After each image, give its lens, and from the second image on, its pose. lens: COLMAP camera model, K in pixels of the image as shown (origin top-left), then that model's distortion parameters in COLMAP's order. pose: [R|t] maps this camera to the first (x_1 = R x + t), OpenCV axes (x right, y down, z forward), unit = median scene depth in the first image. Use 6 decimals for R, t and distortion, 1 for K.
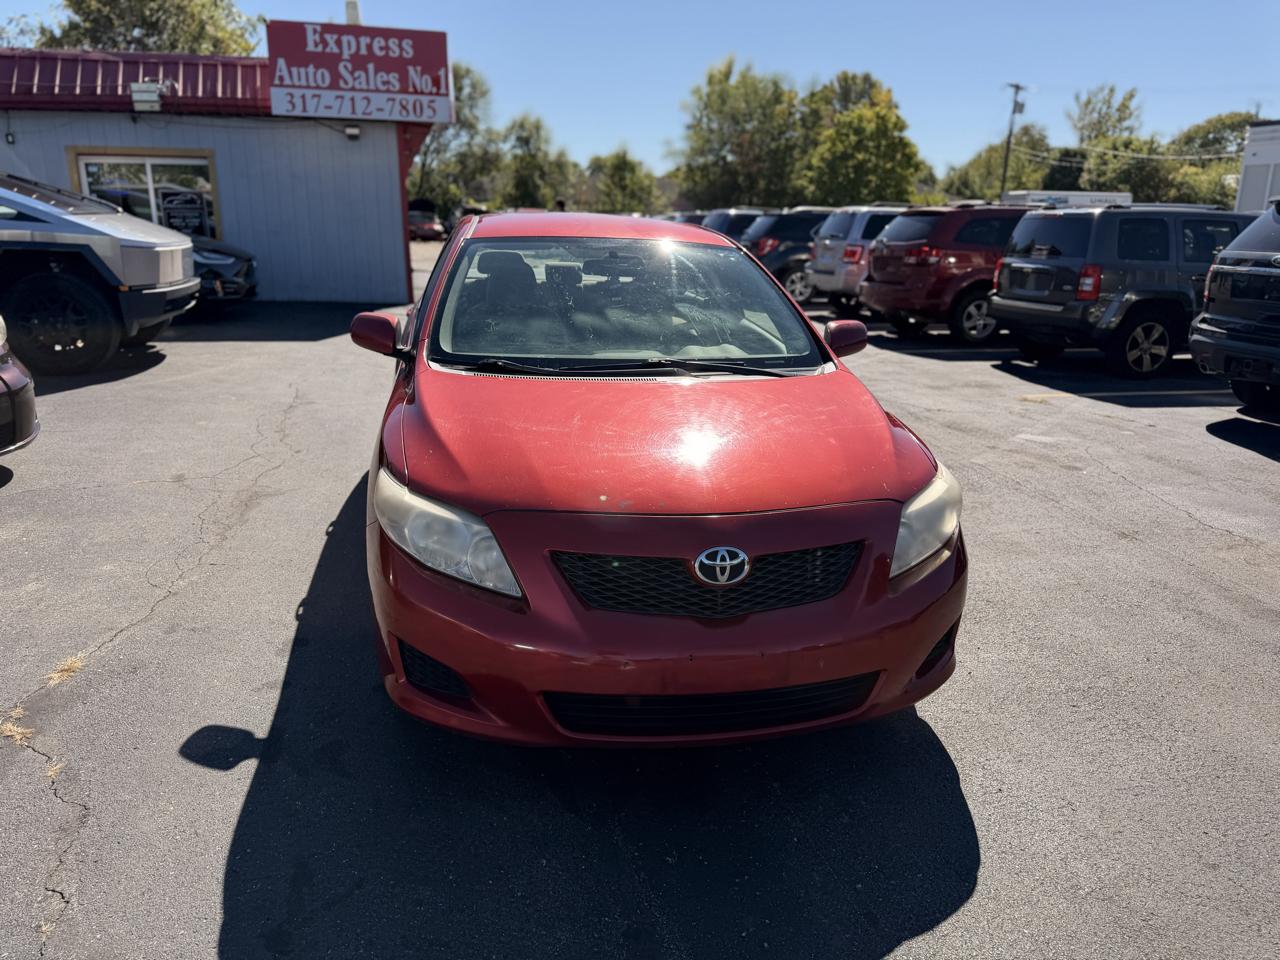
lens RADIAL K [[907.3, 0, 645.7], [0, 907.3, 479.0], [0, 0, 1]] dist [0.020035, -0.027017]
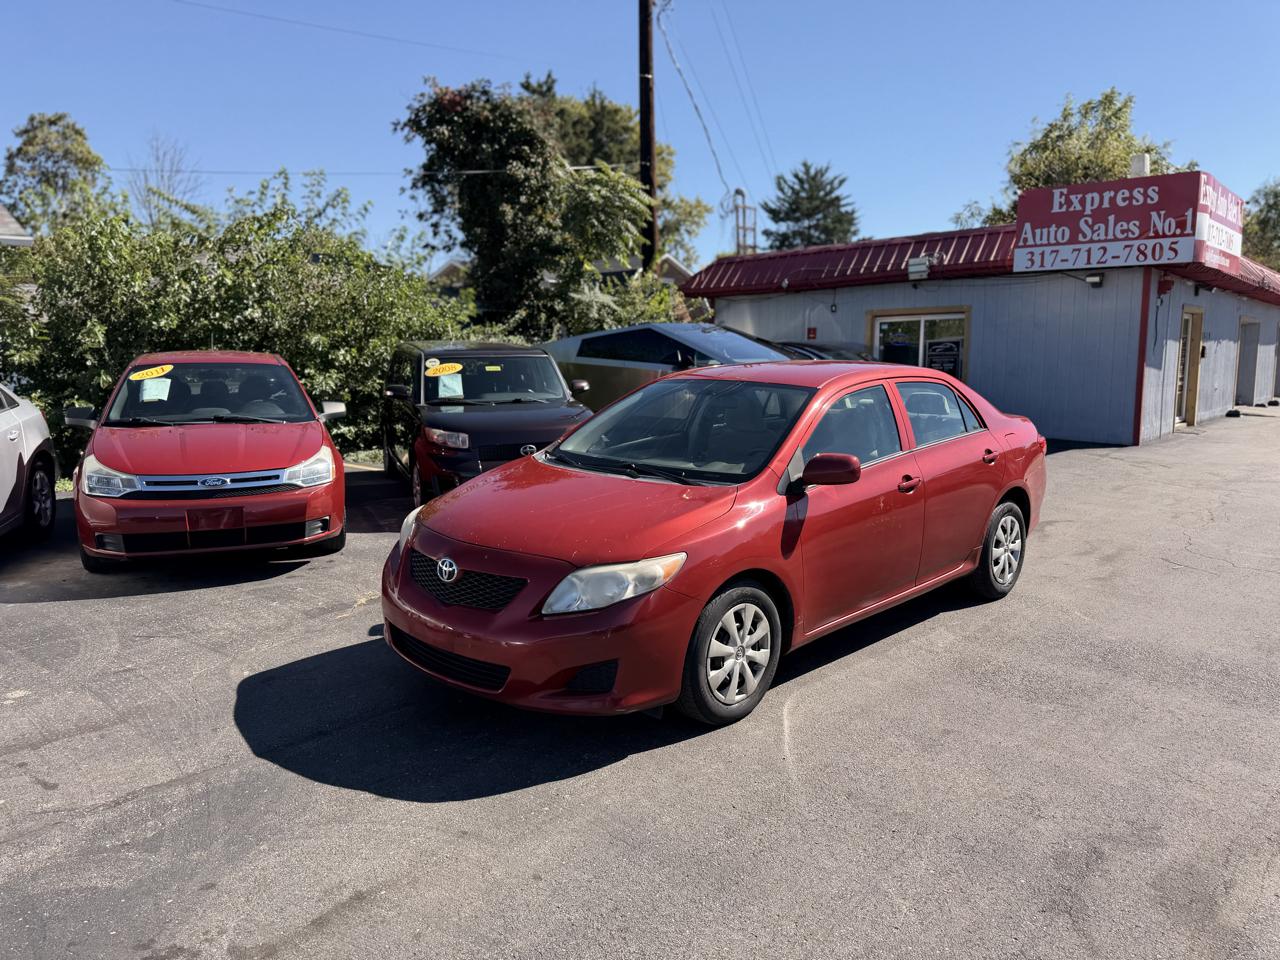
lens RADIAL K [[907.3, 0, 643.1], [0, 907.3, 478.0], [0, 0, 1]] dist [0.020035, -0.027017]
pose [[0.557711, 0.092942, -0.824815, 0.279653], [-0.215348, 0.975887, -0.035646, -0.015081], [0.801613, 0.197503, 0.564277, 0.052229]]
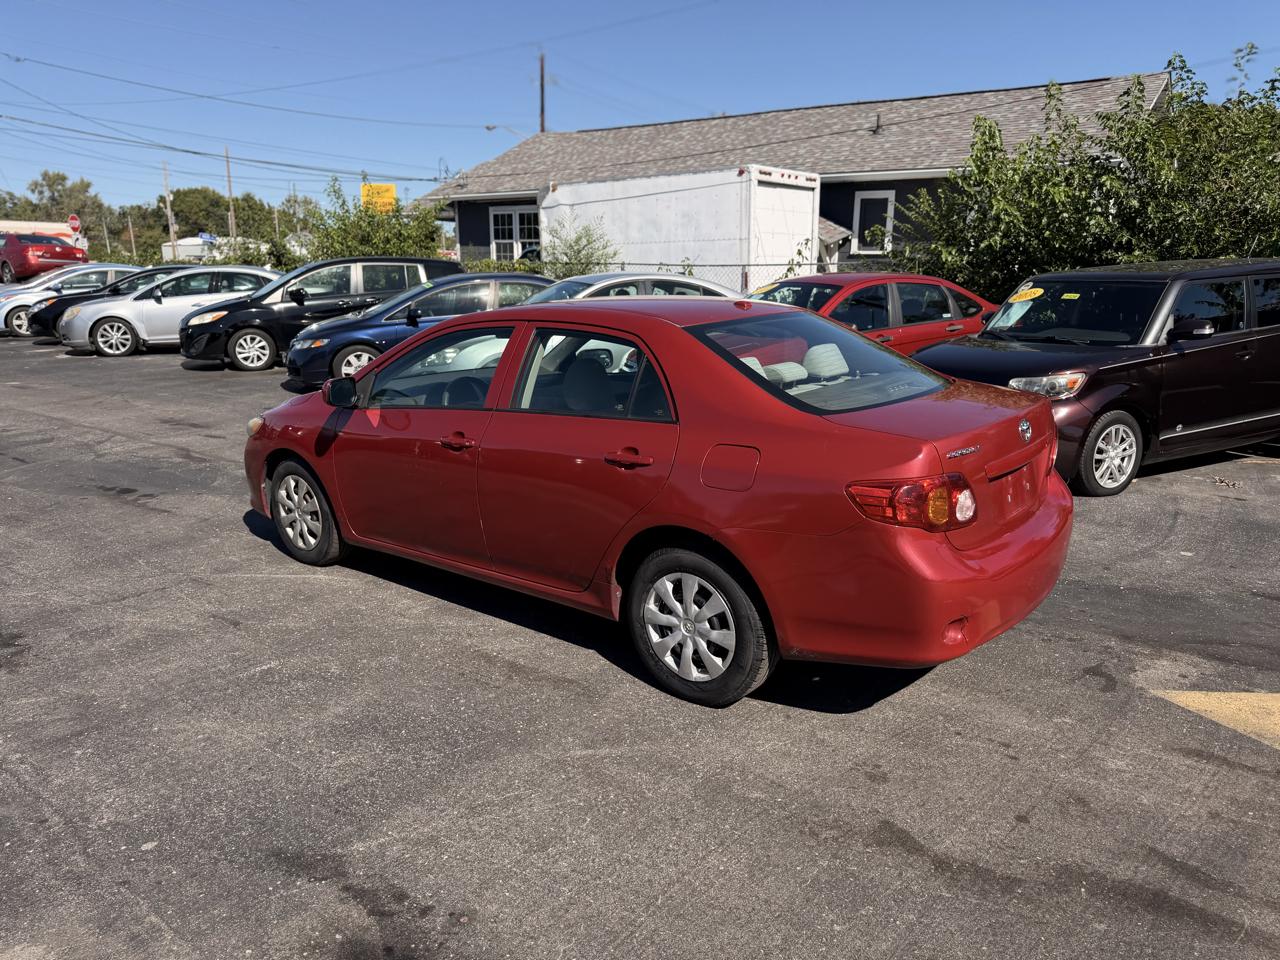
lens RADIAL K [[907.3, 0, 642.7], [0, 907.3, 484.0], [0, 0, 1]] dist [0.020035, -0.027017]
pose [[-0.770372, 0.128574, -0.624497, 0.189566], [-0.194869, 0.885111, 0.422617, -0.176868], [0.607086, 0.447267, -0.656809, 0.582576]]
